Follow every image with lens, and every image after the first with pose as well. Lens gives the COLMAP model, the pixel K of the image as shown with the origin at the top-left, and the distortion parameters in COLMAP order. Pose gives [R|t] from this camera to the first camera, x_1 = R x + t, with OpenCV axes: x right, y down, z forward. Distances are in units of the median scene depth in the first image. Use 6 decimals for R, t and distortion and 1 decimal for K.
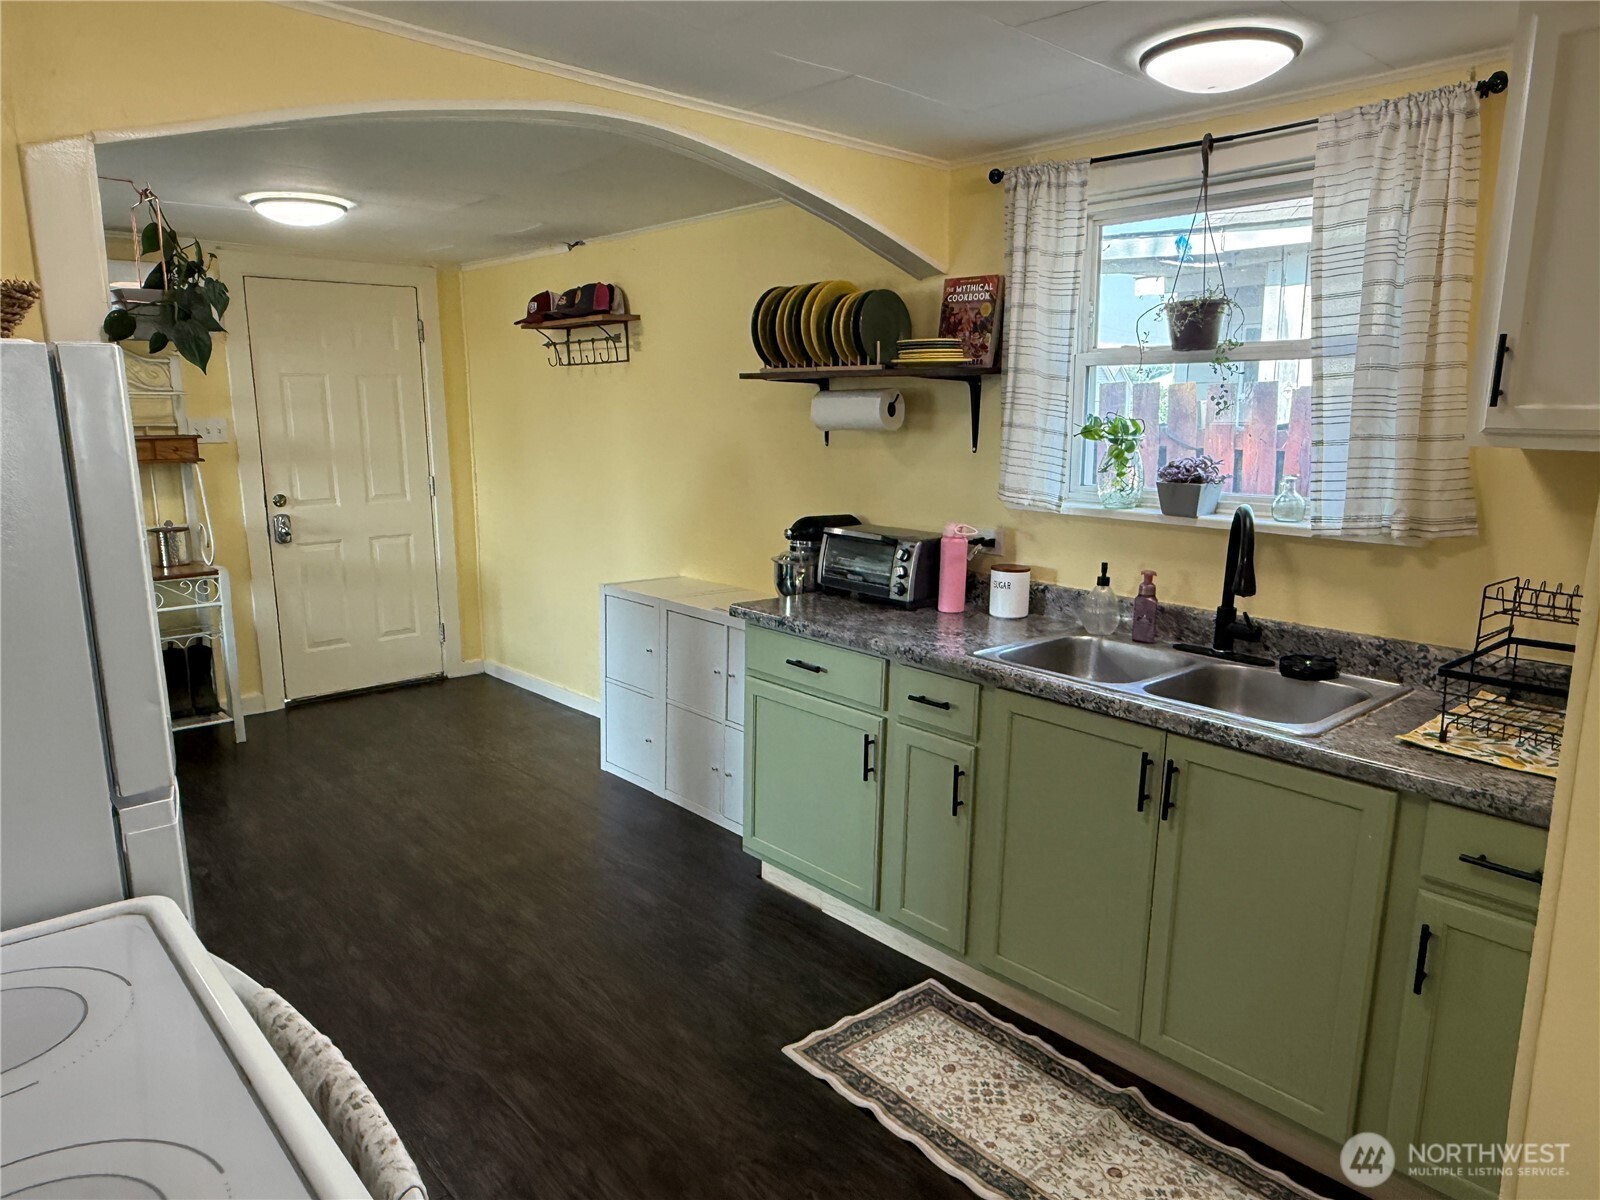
lens RADIAL K [[1049.7, 0, 792.7], [0, 1049.7, 608.3], [0, 0, 1]] dist [-0.002623, -0.001640]
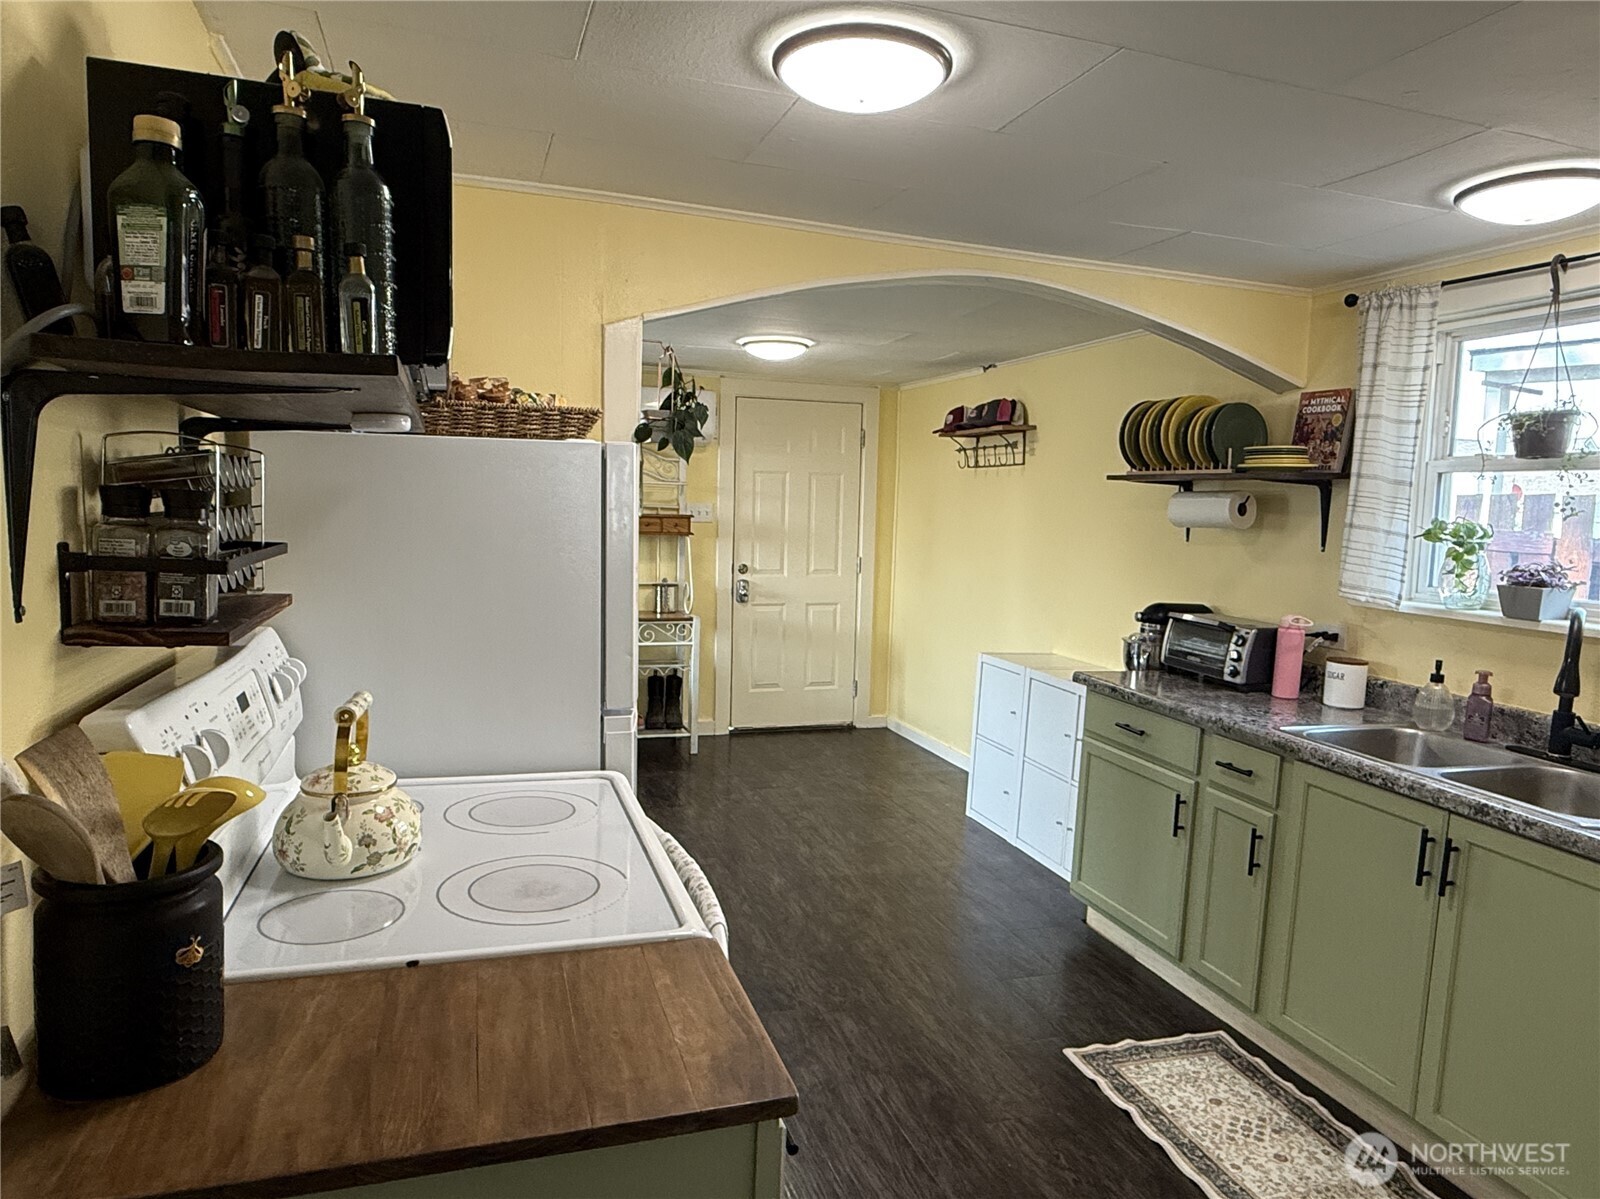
lens RADIAL K [[1009.8, 0, 792.2], [0, 1009.8, 607.0], [0, 0, 1]] dist [-0.006615, -0.000851]
pose [[0.911725, 0.070247, -0.404750, 0.113929], [-0.108056, 0.991584, -0.071306, 0.043015], [0.396335, 0.108747, 0.911643, -0.154994]]
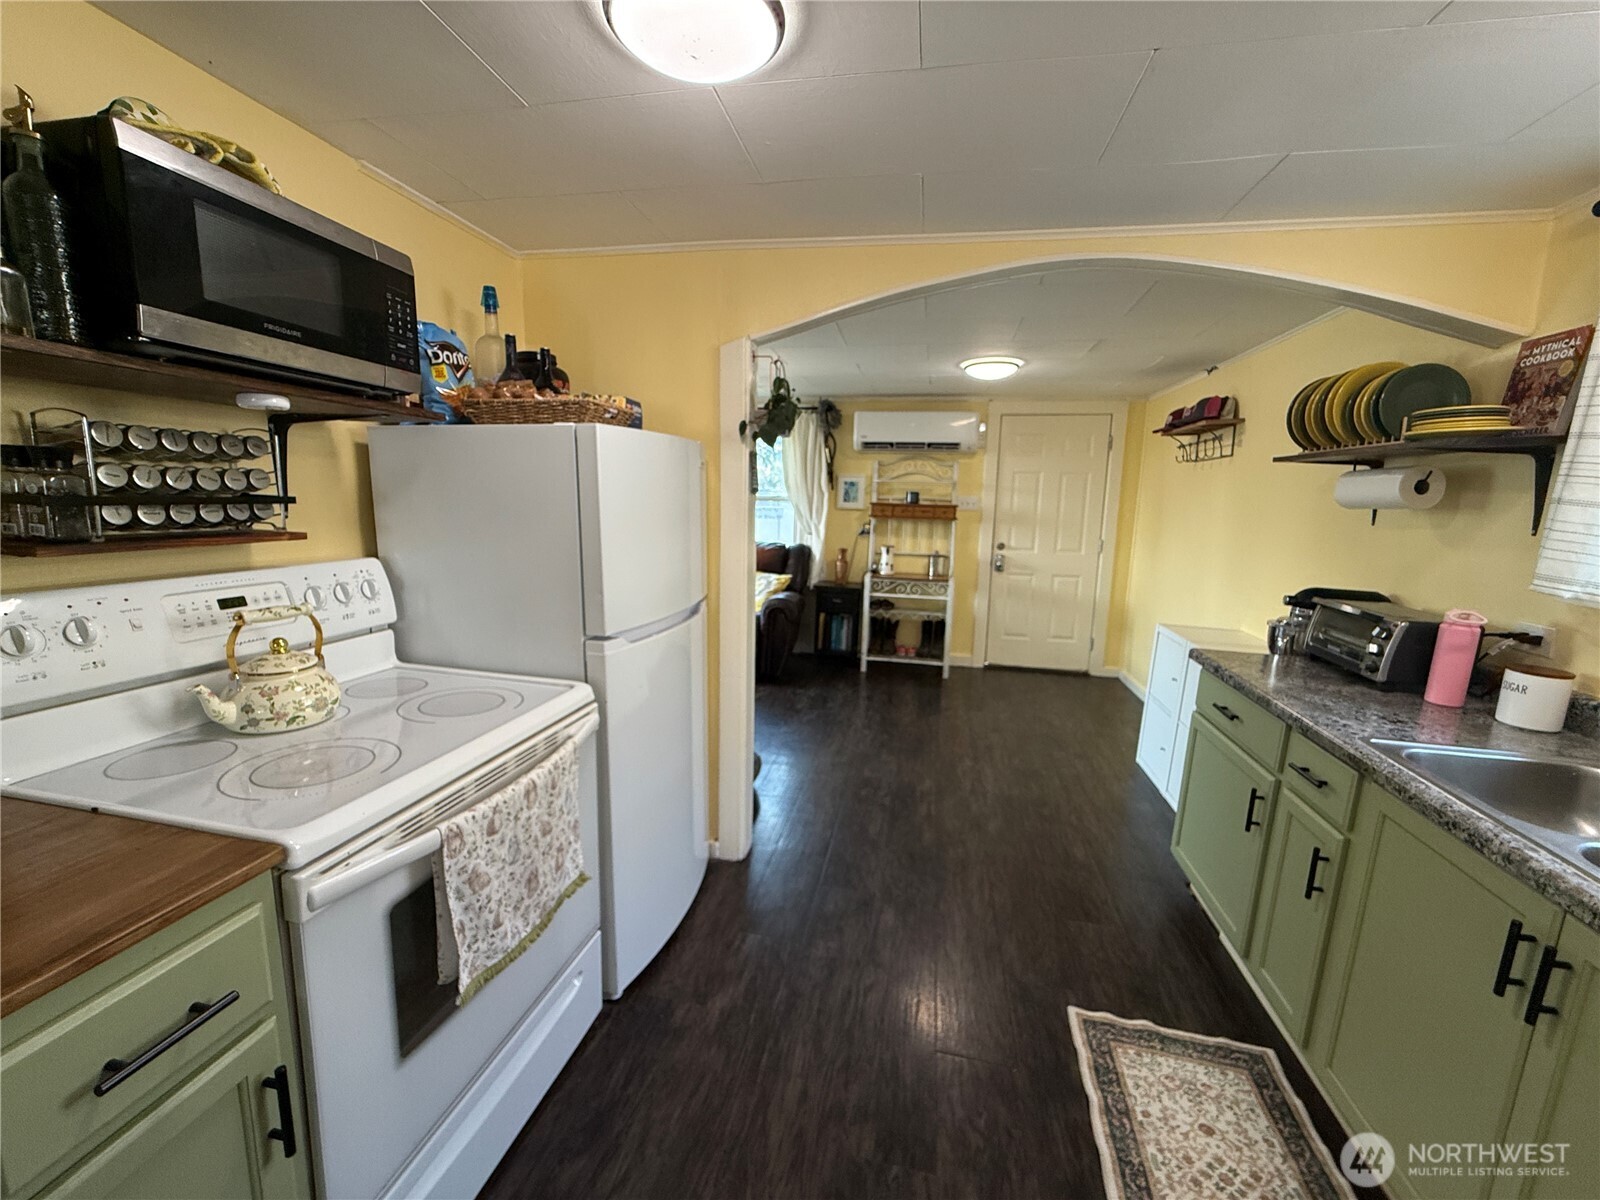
lens RADIAL K [[639.9, 0, 798.4], [0, 639.9, 603.6], [0, 0, 1]] dist [-0.001517, -0.000288]
pose [[0.587905, 0.149392, -0.795016, 0.276742], [-0.178832, 0.982485, 0.052375, -0.012697], [0.788915, 0.111382, 0.604324, 0.228630]]
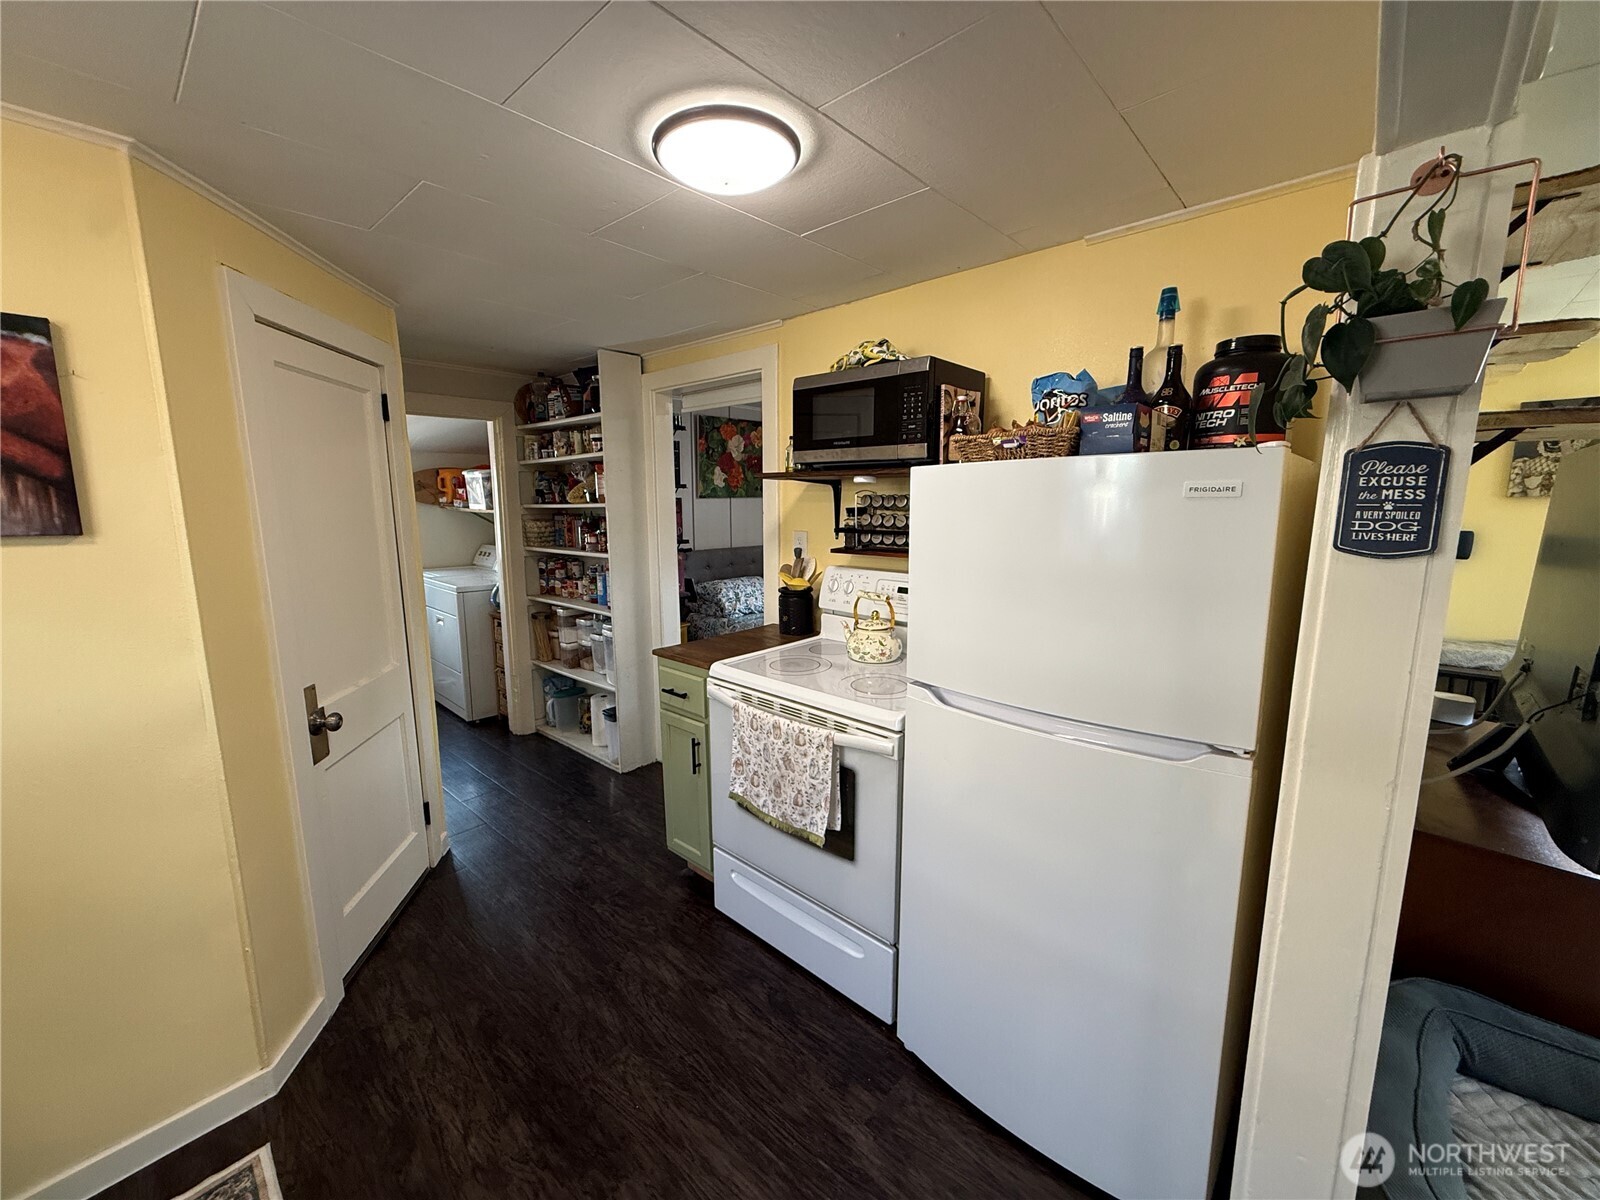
lens RADIAL K [[641.1, 0, 796.6], [0, 641.1, 601.0], [0, 0, 1]] dist [0.001154, -0.000065]
pose [[-0.995226, 0.019705, -0.095586, -0.109341], [-0.014544, 0.938524, 0.344908, -0.177851], [0.096506, 0.344651, -0.933757, 0.919637]]
